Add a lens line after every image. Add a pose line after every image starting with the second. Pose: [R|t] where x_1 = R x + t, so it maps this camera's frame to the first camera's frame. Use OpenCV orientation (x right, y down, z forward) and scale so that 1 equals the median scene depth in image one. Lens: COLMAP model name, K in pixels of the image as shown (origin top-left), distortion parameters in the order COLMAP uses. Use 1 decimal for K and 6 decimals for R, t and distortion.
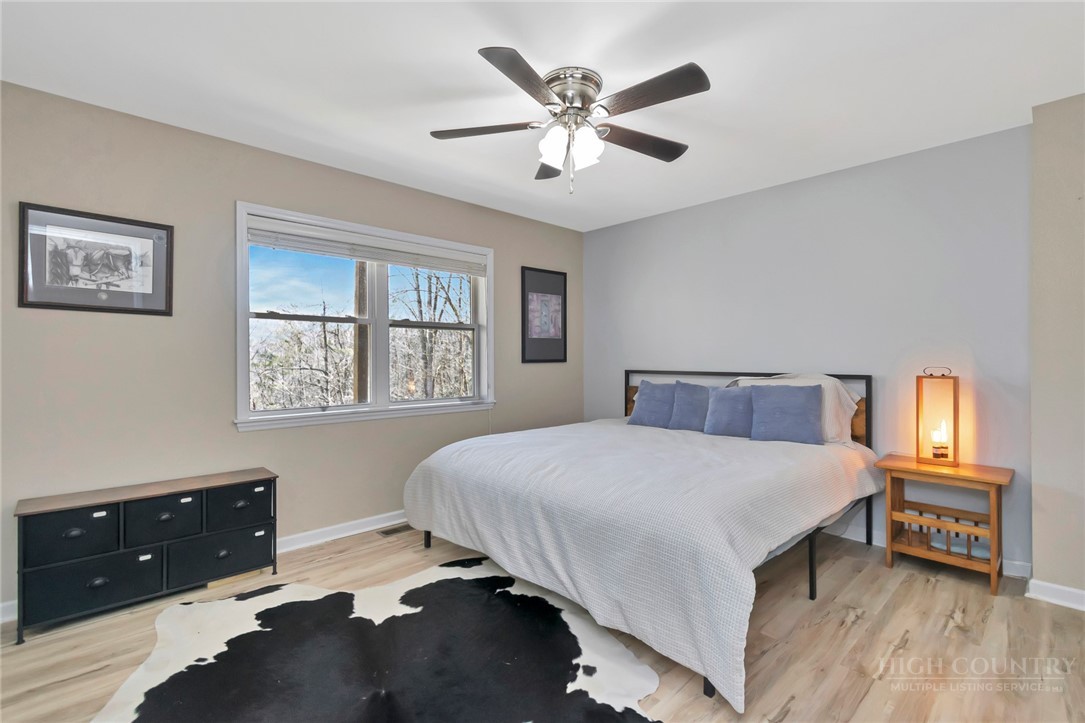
lens RADIAL K [[494.4, 0, 550.5], [0, 494.4, 366.7], [0, 0, 1]] dist [0.002126, -0.000115]
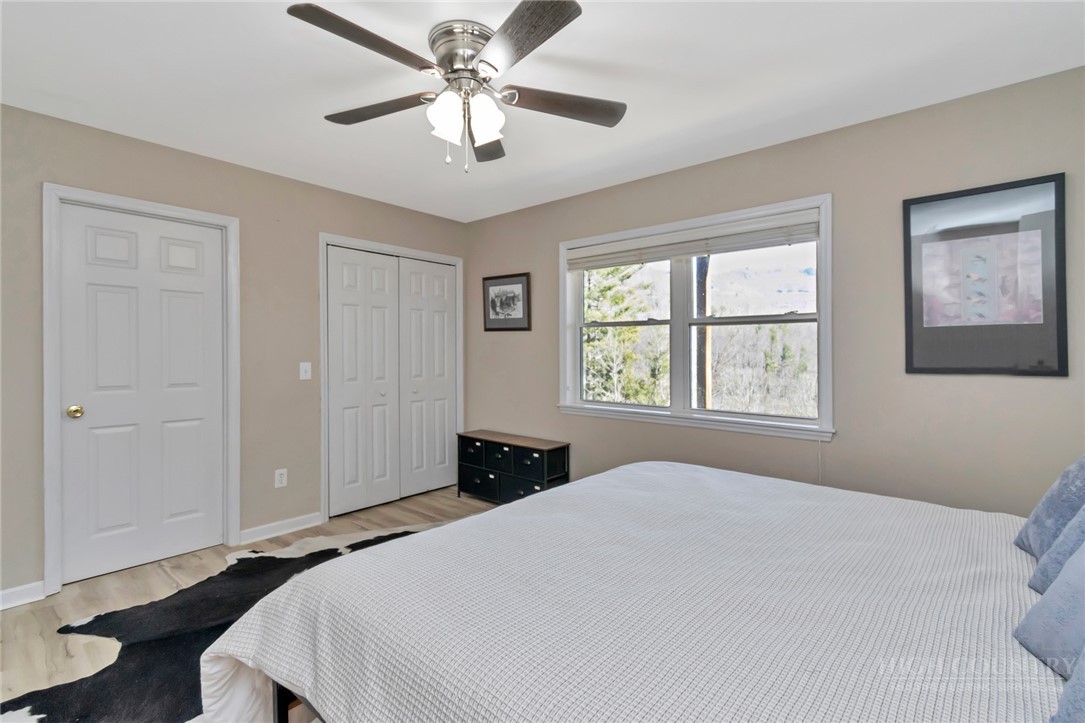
lens RADIAL K [[509.0, 0, 546.2], [0, 509.0, 349.7], [0, 0, 1]] dist [0.000852, 0.000038]
pose [[0.076335, -0.008781, -0.997044, 0.830957], [-0.027647, 0.999558, -0.010920, -0.028747], [0.996699, 0.028399, 0.076059, 0.959586]]
